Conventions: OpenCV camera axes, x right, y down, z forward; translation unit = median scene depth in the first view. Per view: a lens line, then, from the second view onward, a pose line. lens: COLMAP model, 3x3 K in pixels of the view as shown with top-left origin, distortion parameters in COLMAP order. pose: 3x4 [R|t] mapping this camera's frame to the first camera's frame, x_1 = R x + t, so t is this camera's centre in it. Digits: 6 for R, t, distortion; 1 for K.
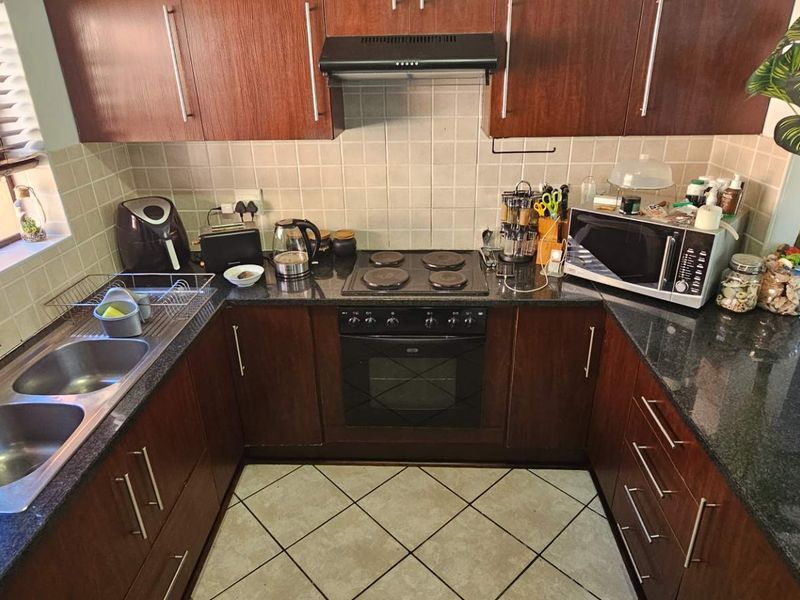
lens RADIAL K [[531.4, 0, 400.6], [0, 531.4, 299.3], [0, 0, 1]] dist [-0.003824, 0.000507]
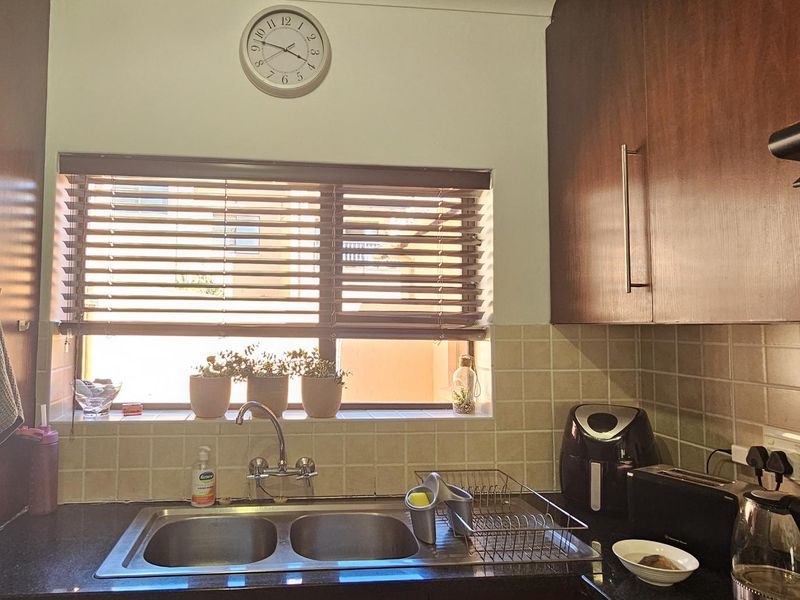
lens RADIAL K [[531.4, 0, 398.5], [0, 531.4, 303.1], [0, 0, 1]] dist [-0.003824, 0.000507]
pose [[0.148648, -0.053533, -0.987440, 0.202845], [-0.418170, 0.901460, -0.111823, -0.110817], [0.896124, 0.429540, 0.111614, 0.594423]]
